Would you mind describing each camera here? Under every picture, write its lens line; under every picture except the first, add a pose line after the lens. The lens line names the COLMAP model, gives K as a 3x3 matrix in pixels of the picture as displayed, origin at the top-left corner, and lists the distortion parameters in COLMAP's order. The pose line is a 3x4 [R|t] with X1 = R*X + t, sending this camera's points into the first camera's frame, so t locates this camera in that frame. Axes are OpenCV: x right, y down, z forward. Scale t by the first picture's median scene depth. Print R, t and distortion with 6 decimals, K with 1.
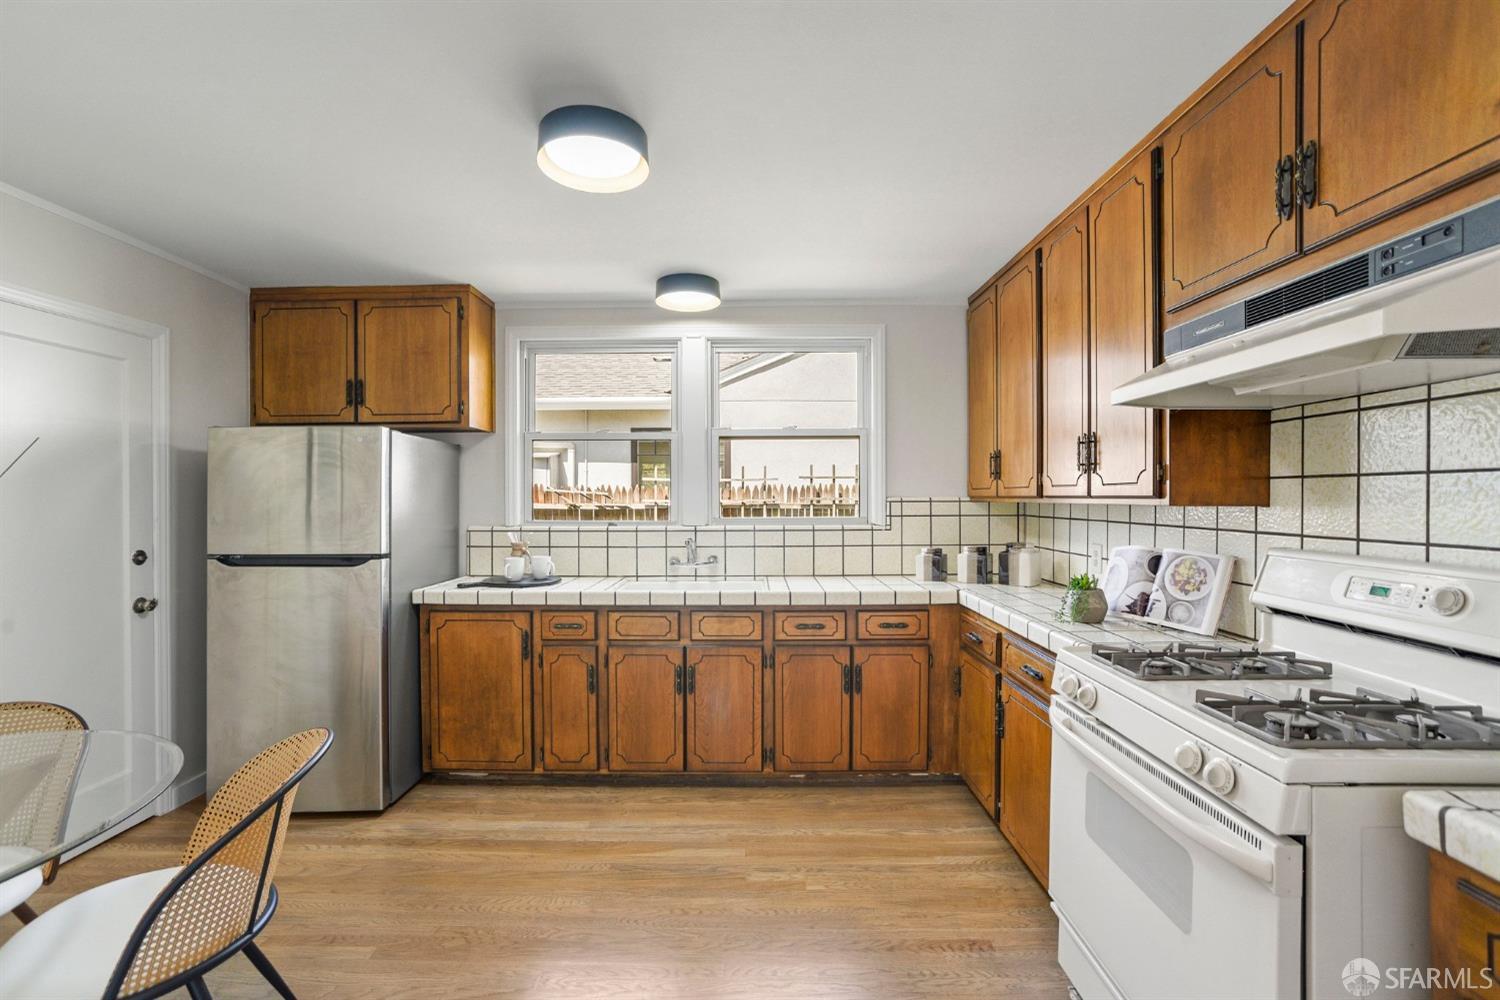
lens RADIAL K [[647.3, 0, 757.9], [0, 647.3, 499.5], [0, 0, 1]] dist [-0.030707, 0.000266]
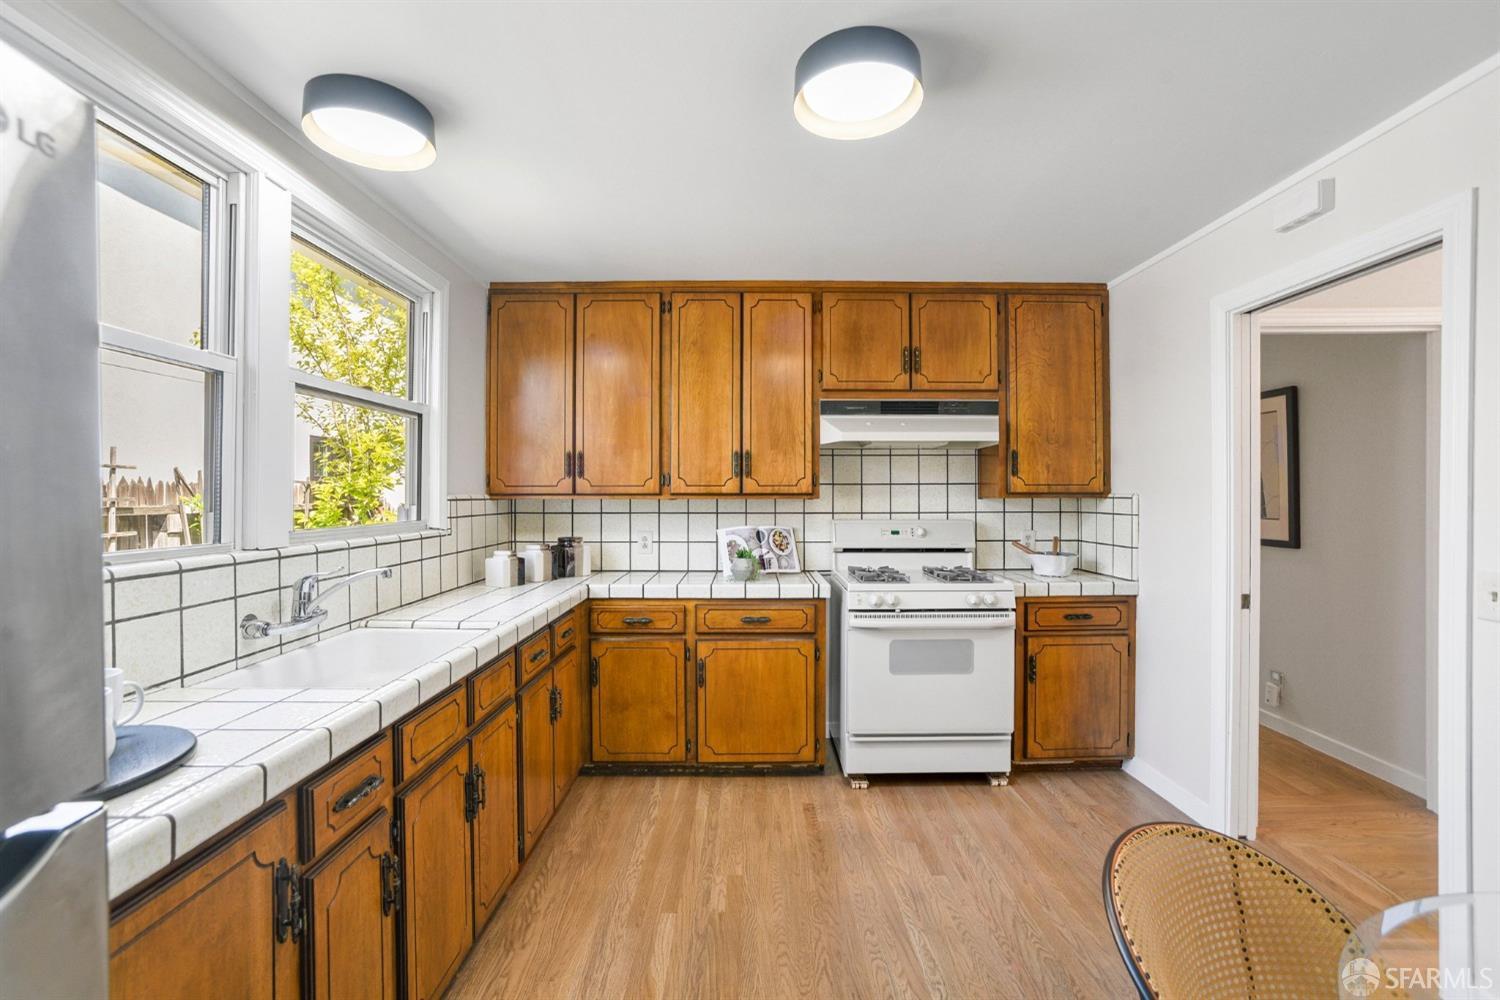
lens RADIAL K [[647.3, 0, 757.9], [0, 647.3, 499.5], [0, 0, 1]] dist [-0.030707, 0.000266]
pose [[-0.009355, -0.003538, 0.999950, -1.089674], [0.004364, 0.999984, 0.003579, 0.004277], [-0.999947, 0.004397, -0.009339, 1.125241]]
